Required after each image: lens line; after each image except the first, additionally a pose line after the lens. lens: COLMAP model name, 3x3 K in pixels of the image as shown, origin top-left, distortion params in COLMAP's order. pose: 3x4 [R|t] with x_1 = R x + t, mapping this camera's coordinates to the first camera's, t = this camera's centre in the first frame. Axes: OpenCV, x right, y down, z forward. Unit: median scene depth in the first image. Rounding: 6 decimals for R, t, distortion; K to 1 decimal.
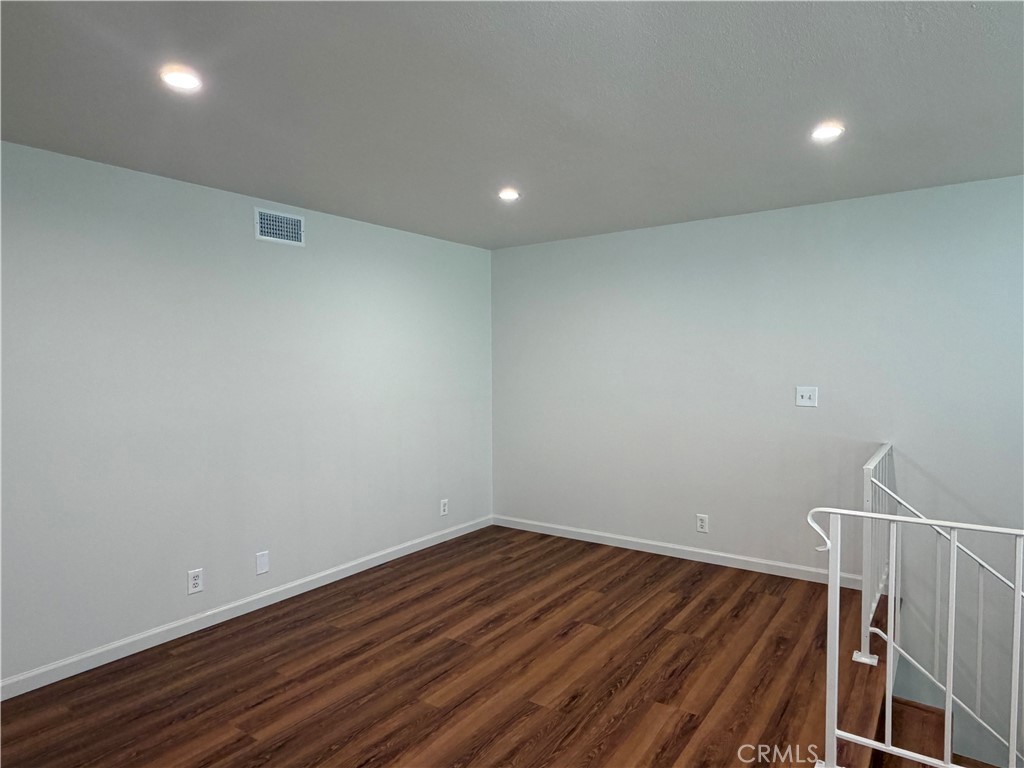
lens RADIAL K [[617.9, 0, 509.7], [0, 617.9, 385.3], [0, 0, 1]] dist [-0.002225, -0.000345]
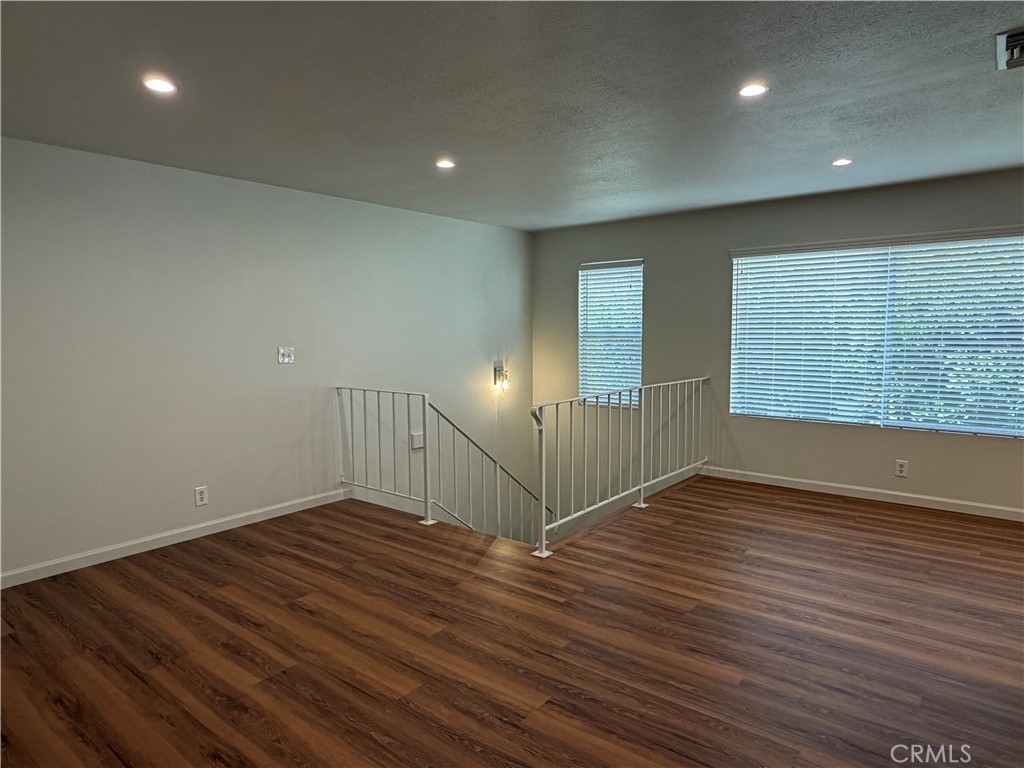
lens RADIAL K [[617.9, 0, 511.4], [0, 617.9, 385.4], [0, 0, 1]] dist [-0.002225, -0.000345]
pose [[0.074787, -0.088714, 0.993246, -0.780785], [0.048068, 0.995198, 0.085269, -0.003485], [-0.996040, 0.041366, 0.078692, 0.605451]]
